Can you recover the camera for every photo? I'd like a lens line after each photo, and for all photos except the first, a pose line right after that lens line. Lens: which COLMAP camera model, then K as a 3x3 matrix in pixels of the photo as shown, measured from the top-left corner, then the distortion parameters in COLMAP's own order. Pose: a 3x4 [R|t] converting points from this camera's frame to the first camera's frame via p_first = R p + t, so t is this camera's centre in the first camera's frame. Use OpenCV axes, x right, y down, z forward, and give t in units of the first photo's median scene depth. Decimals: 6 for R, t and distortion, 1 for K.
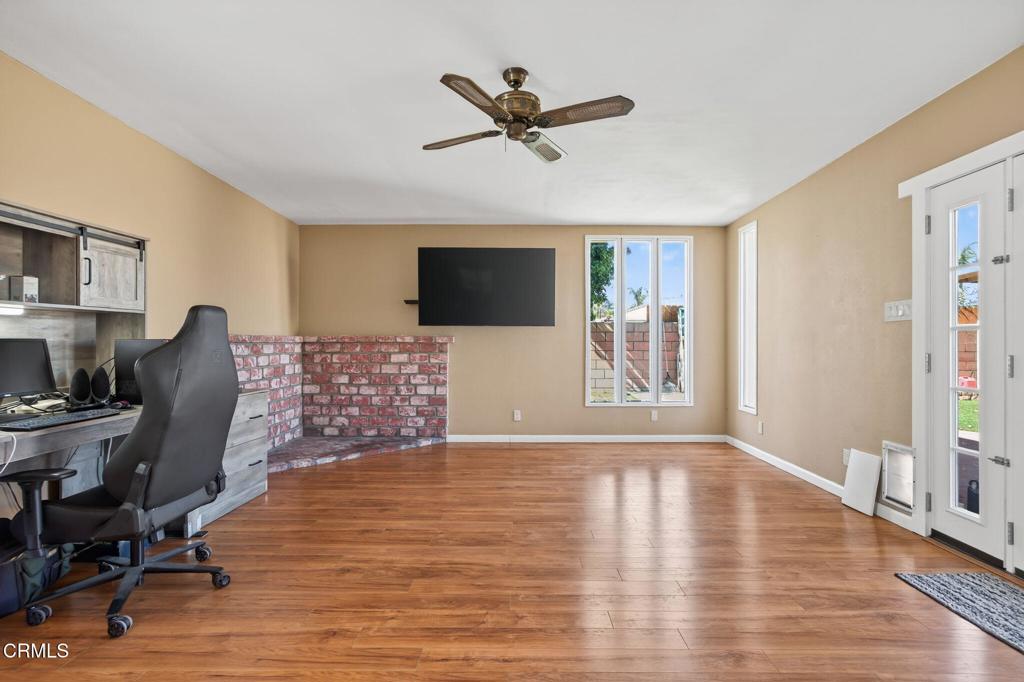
lens RADIAL K [[477.3, 0, 528.5], [0, 477.3, 340.8], [0, 0, 1]] dist [-0.023290, 0.015351]
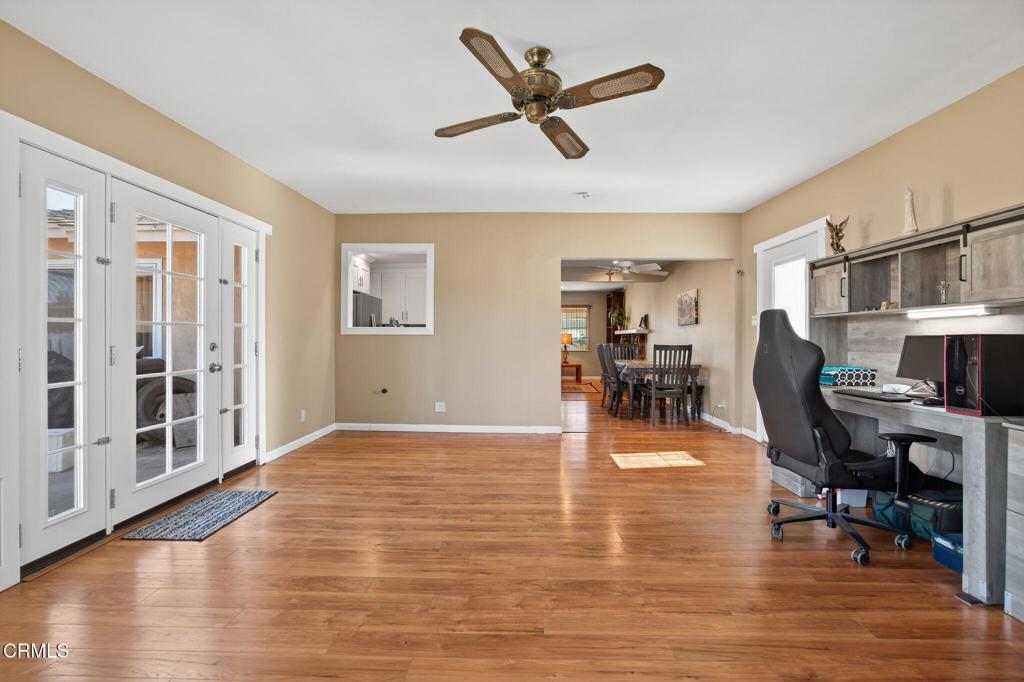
lens RADIAL K [[448.8, 0, 512.0], [0, 448.8, 341.0], [0, 0, 1]] dist [-0.030794, 0.015392]
pose [[-0.999220, -0.003541, 0.039338, -0.005115], [-0.003344, 0.999981, 0.005086, 0.003087], [-0.039356, 0.004950, -0.999213, 0.913085]]
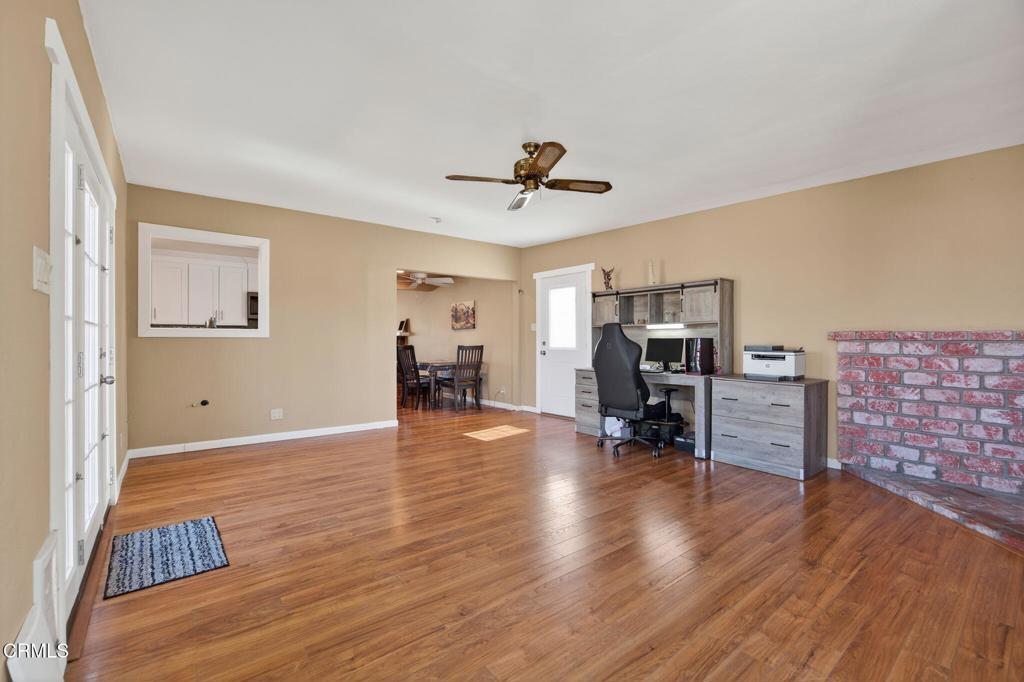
lens RADIAL K [[448.8, 0, 512.0], [0, 448.8, 341.0], [0, 0, 1]] dist [-0.030794, 0.015392]
pose [[-0.787542, 0.000690, -0.616261, 0.395193], [0.001092, 0.999999, -0.000277, 0.003604], [0.616260, -0.000891, -0.787542, 0.959982]]
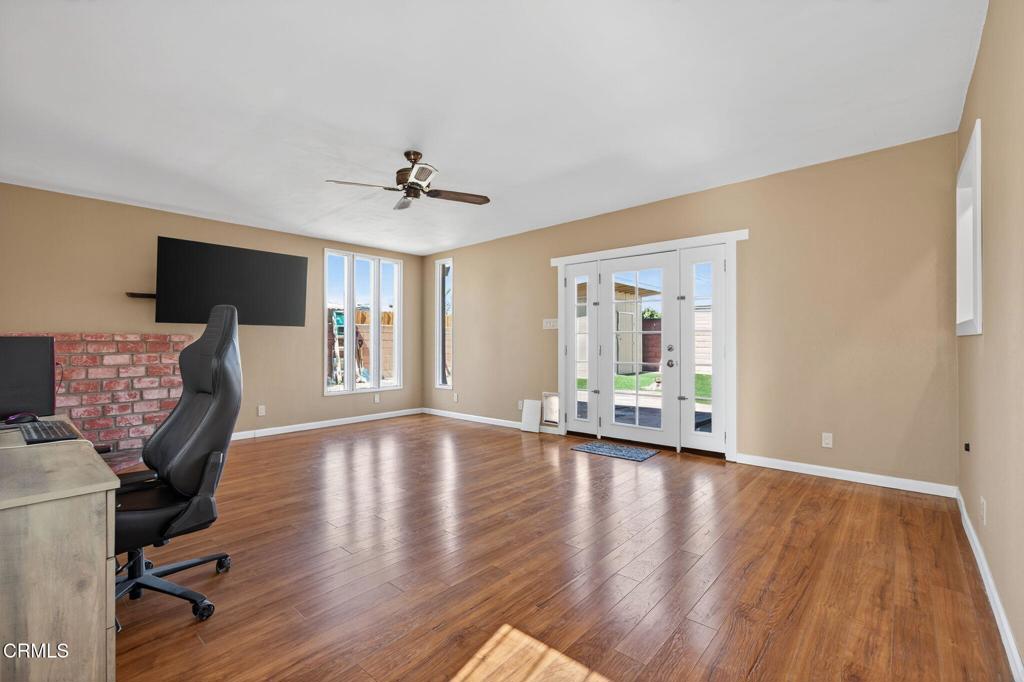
lens RADIAL K [[448.8, 0, 512.0], [0, 448.8, 341.0], [0, 0, 1]] dist [-0.030794, 0.015392]
pose [[0.662432, -0.002768, 0.749117, -0.409446], [0.000066, 0.999993, 0.003637, -0.000052], [-0.749122, -0.002360, 0.662428, -0.060033]]
